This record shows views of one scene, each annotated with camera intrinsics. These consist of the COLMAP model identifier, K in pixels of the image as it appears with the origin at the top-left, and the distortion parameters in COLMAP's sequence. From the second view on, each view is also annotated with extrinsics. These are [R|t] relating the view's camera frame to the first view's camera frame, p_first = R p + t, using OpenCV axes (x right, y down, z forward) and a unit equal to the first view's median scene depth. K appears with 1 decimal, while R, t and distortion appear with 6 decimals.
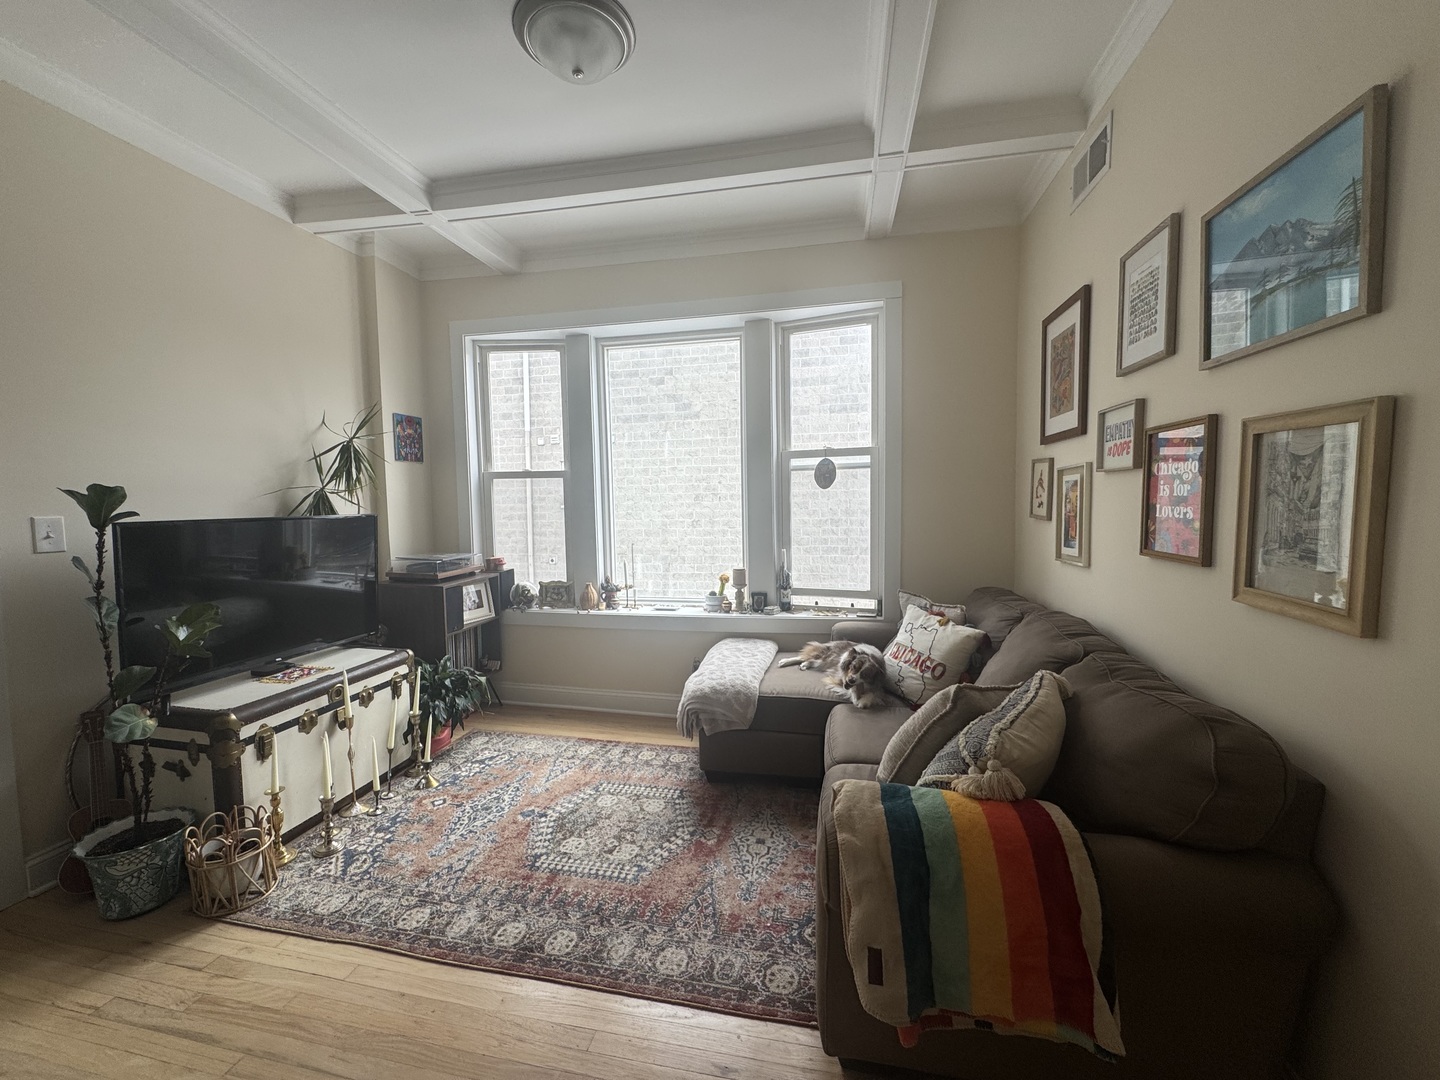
lens RADIAL K [[579.1, 0, 720.0], [0, 579.1, 540.0], [0, 0, 1]] dist [-0.001490, -0.000469]
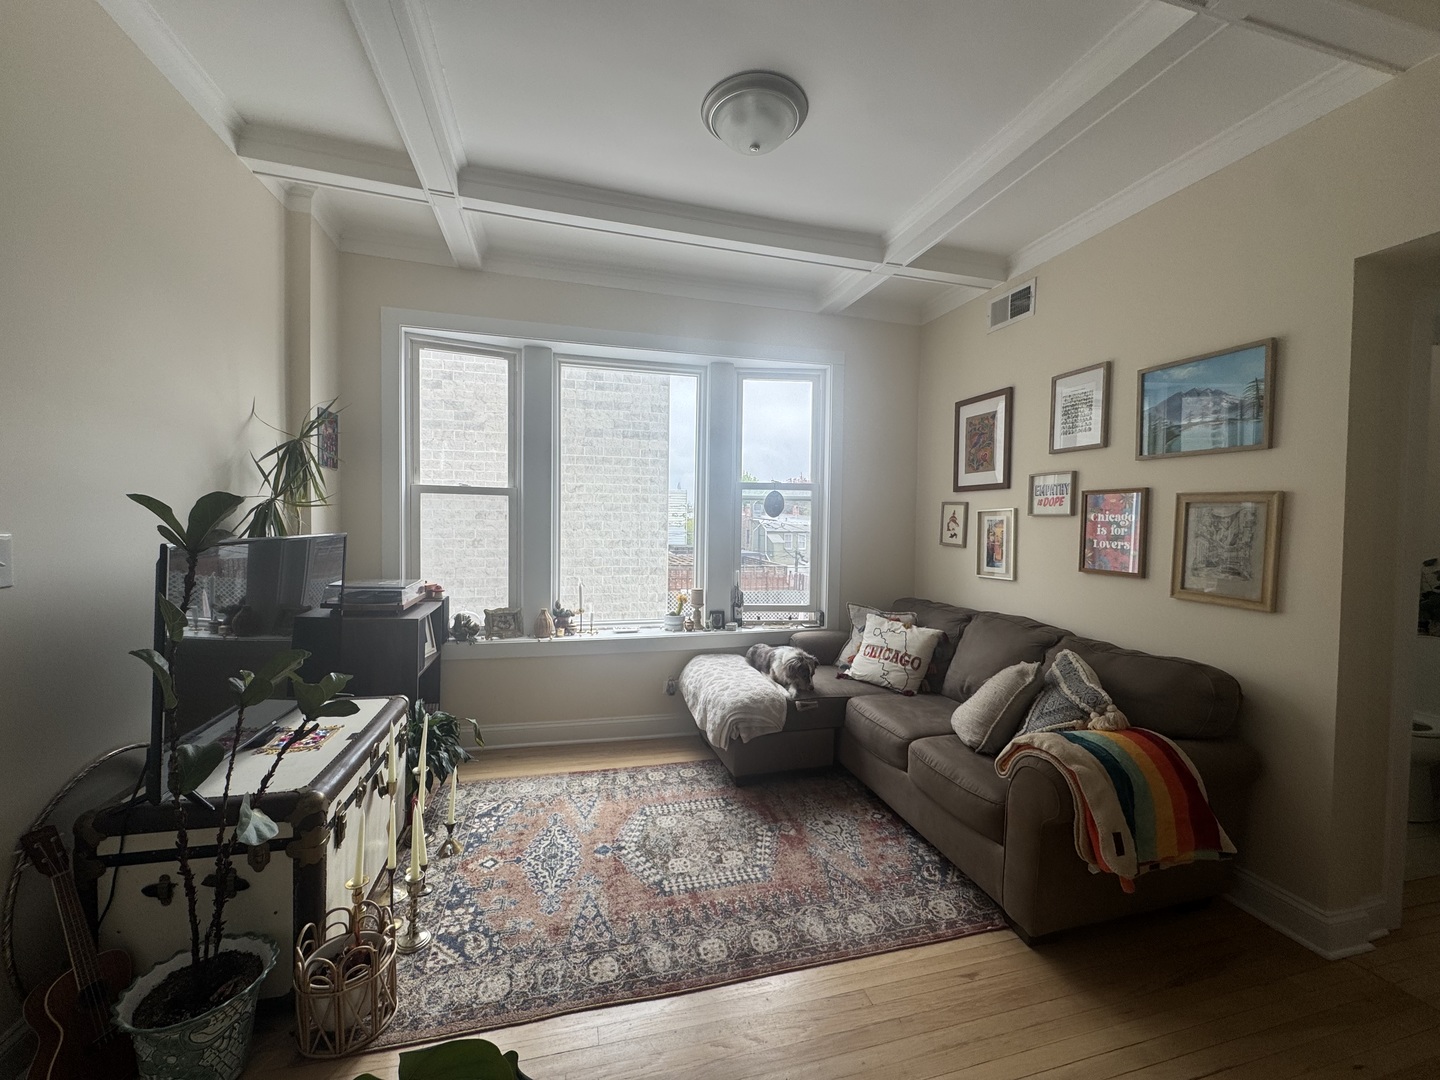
lens RADIAL K [[579.1, 0, 720.0], [0, 579.1, 540.0], [0, 0, 1]] dist [-0.001490, -0.000469]
pose [[0.889167, 0.012352, 0.457416, -0.525857], [0.003560, 0.999419, -0.033908, -0.006117], [-0.457569, 0.031778, 0.888606, 0.038733]]
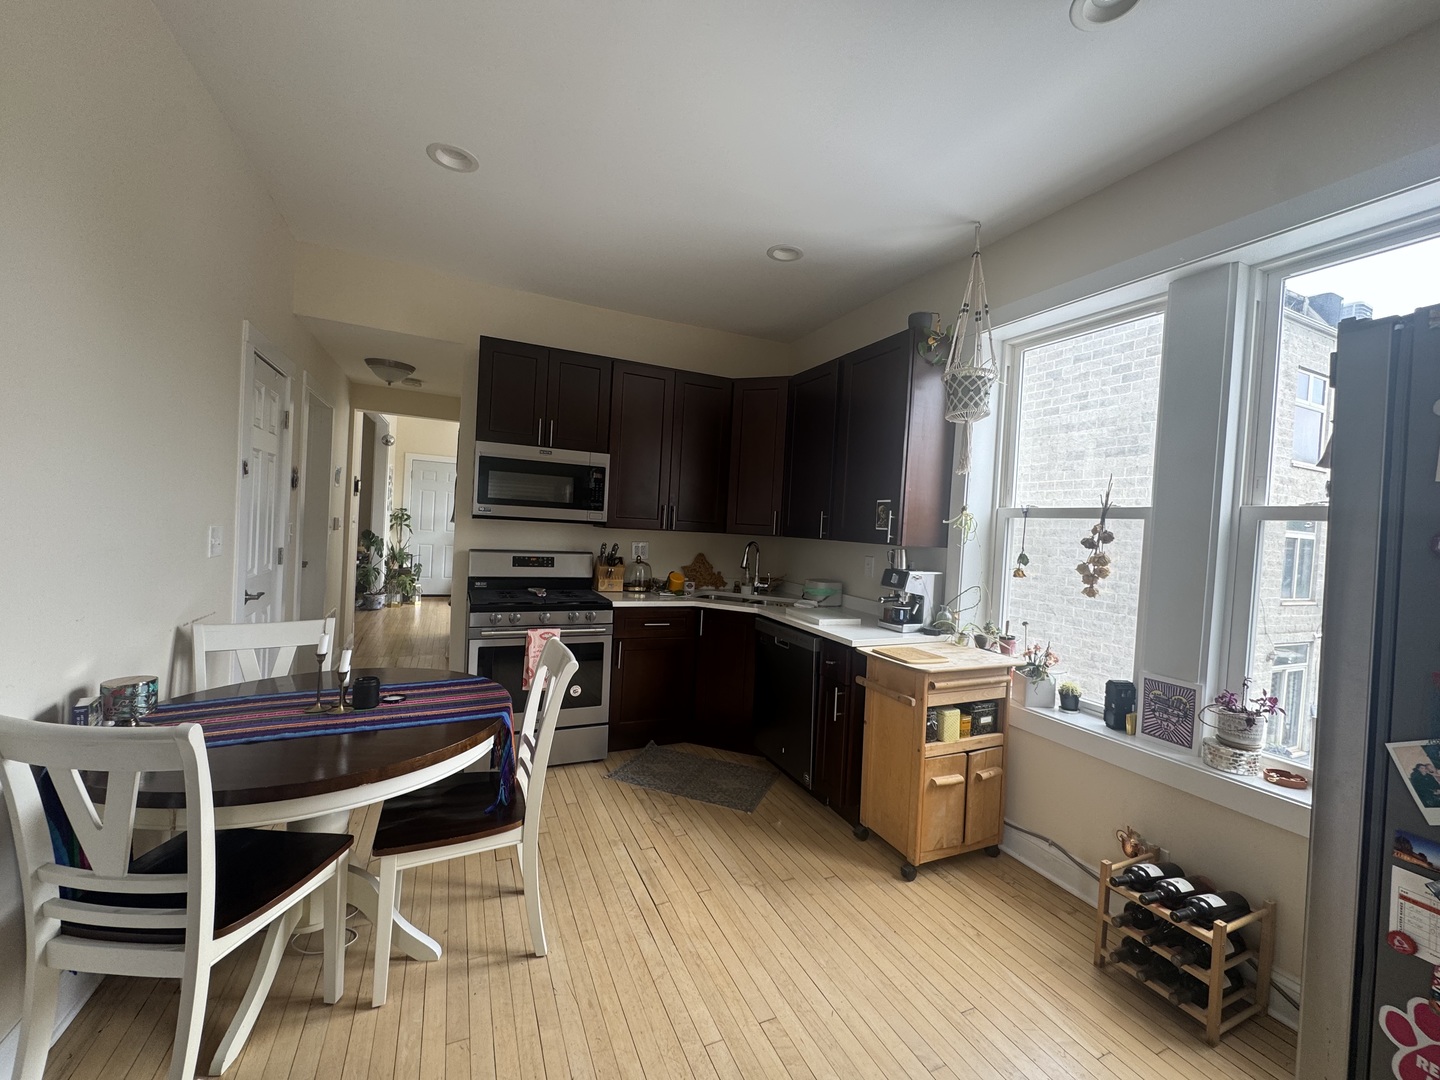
lens RADIAL K [[579.1, 0, 720.0], [0, 579.1, 540.0], [0, 0, 1]] dist [-0.001490, -0.000469]
pose [[0.594689, 0.066595, -0.801193, 2.393655], [-0.115698, 0.993279, -0.003316, -0.054142], [0.795587, 0.094669, 0.598397, -0.137512]]
